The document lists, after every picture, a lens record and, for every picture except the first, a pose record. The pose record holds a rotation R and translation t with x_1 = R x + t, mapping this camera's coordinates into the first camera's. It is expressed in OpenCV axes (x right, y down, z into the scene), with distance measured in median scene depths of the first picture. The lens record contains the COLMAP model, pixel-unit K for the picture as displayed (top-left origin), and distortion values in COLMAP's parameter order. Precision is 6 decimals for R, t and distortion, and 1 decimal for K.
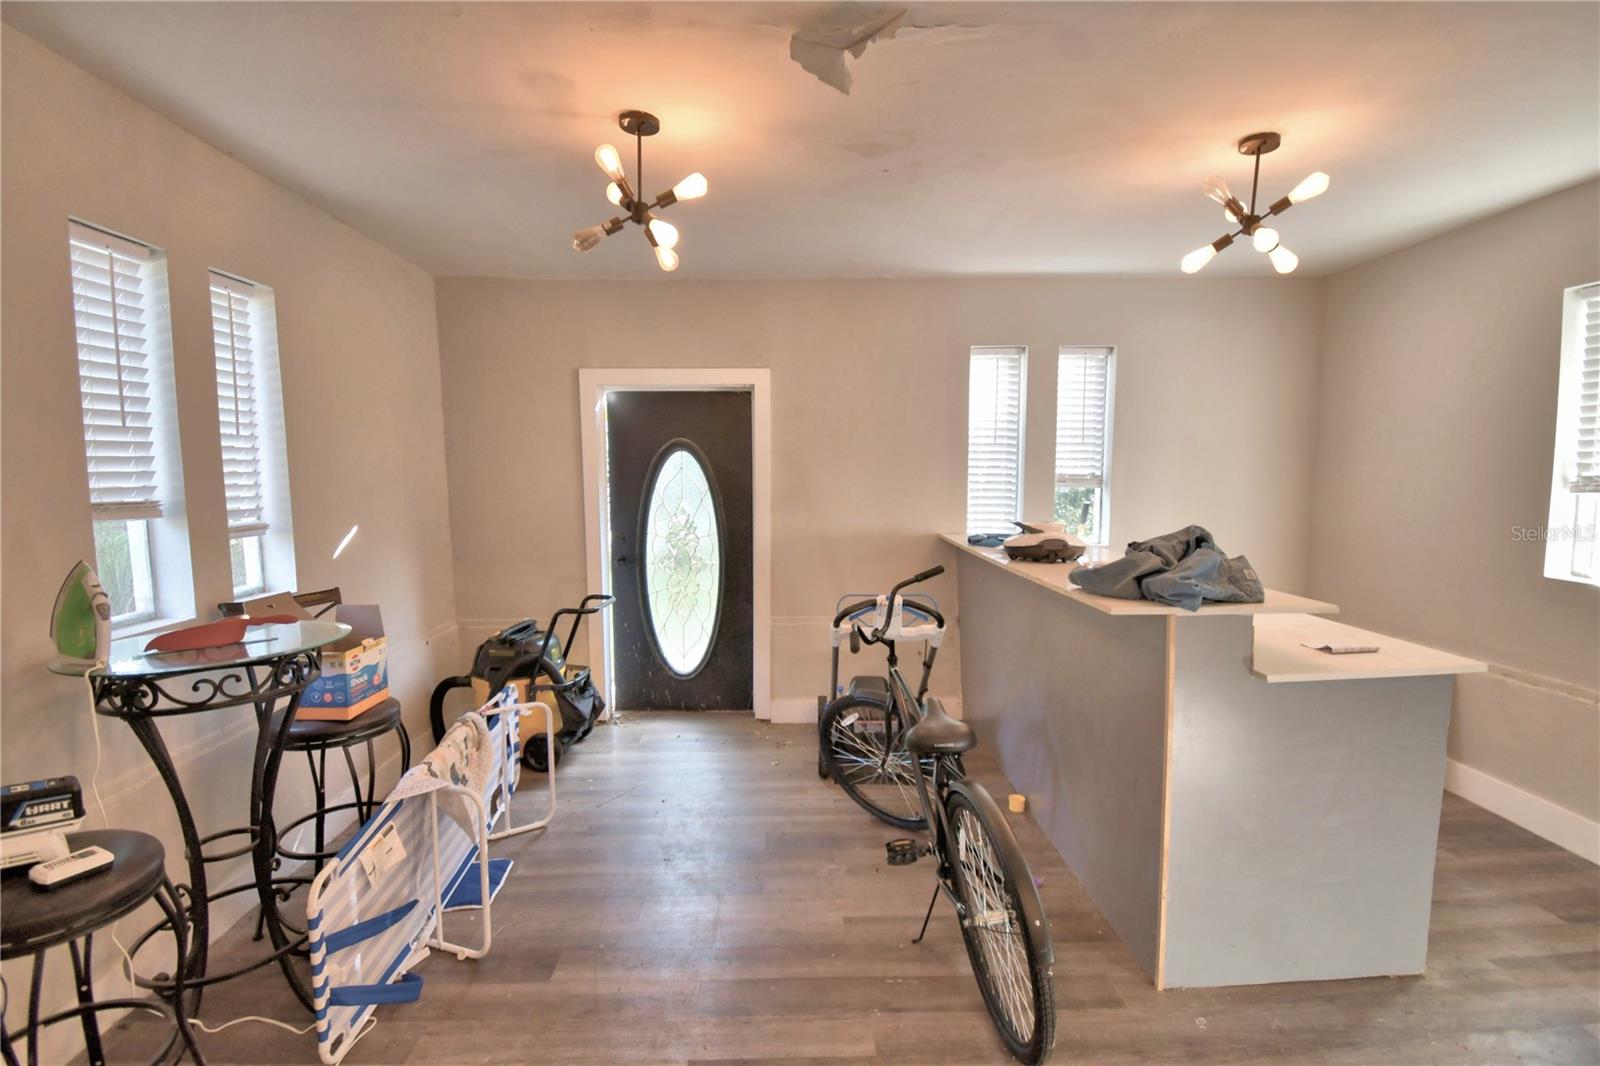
lens RADIAL K [[698.9, 0, 792.3], [0, 698.9, 531.5], [0, 0, 1]] dist [0.021911, -0.027162]
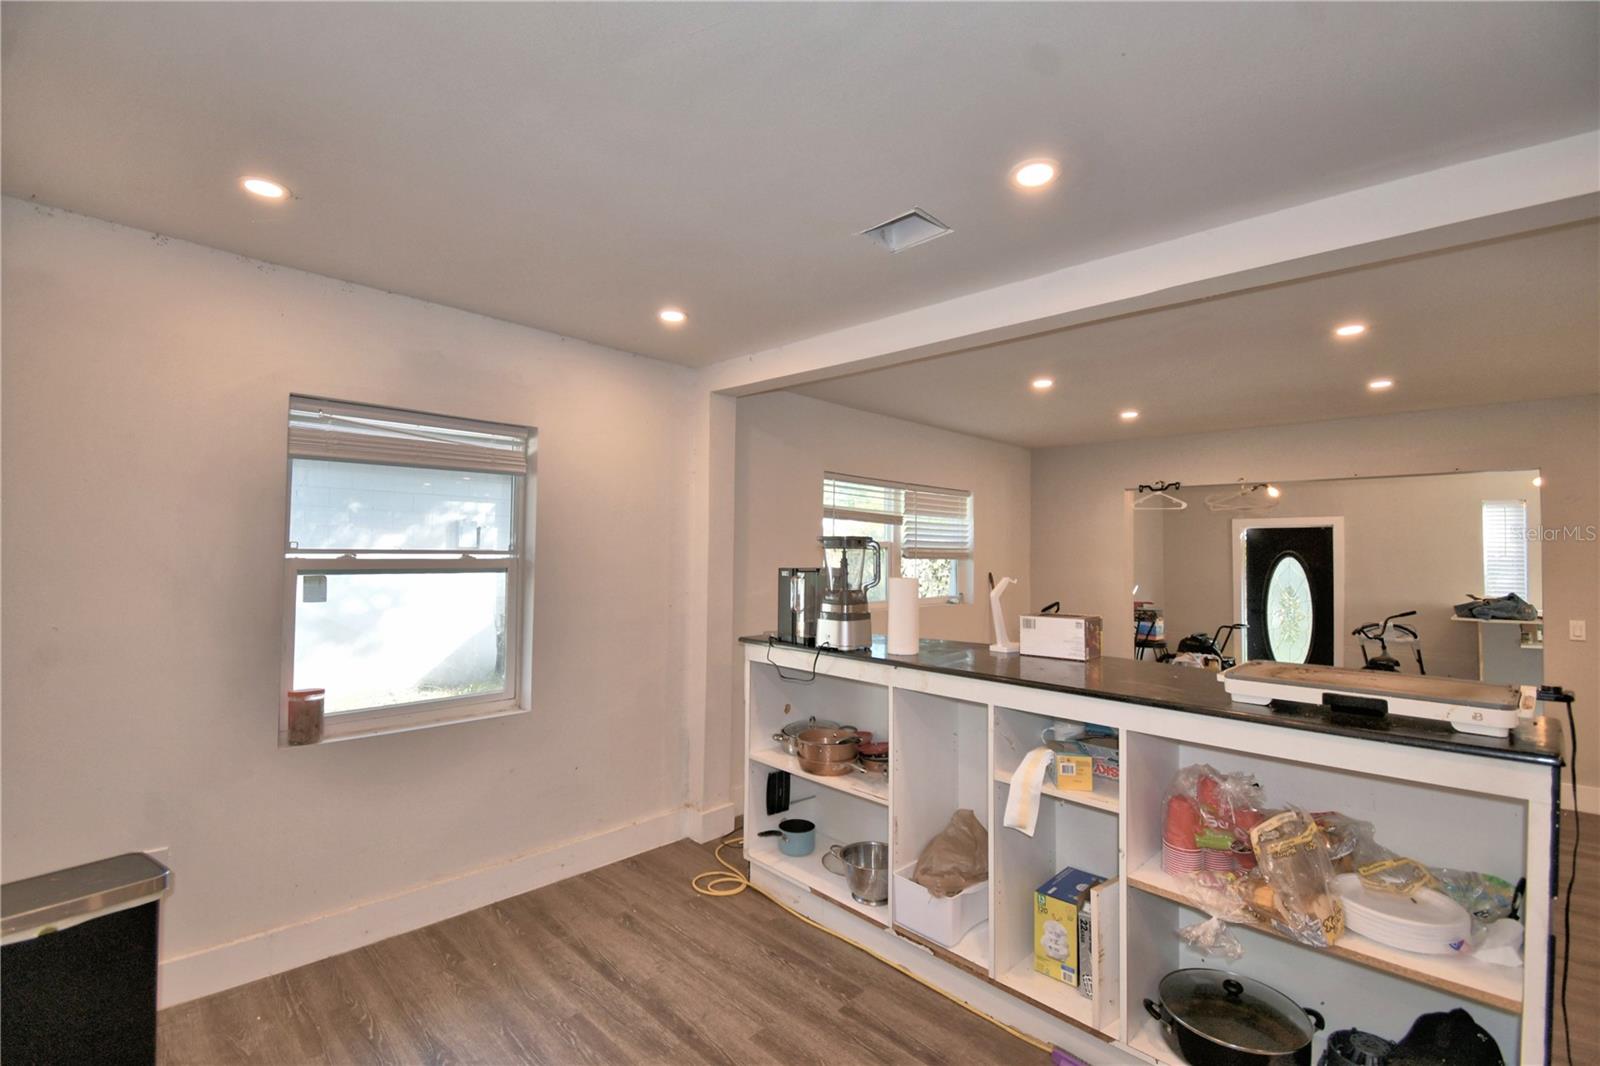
lens RADIAL K [[698.9, 0, 792.3], [0, 698.9, 531.5], [0, 0, 1]] dist [0.021911, -0.027162]
pose [[0.689429, -0.011304, -0.724265, 0.353915], [-0.086258, 0.991482, -0.097583, 0.143677], [0.719199, 0.129750, 0.682582, -1.561295]]
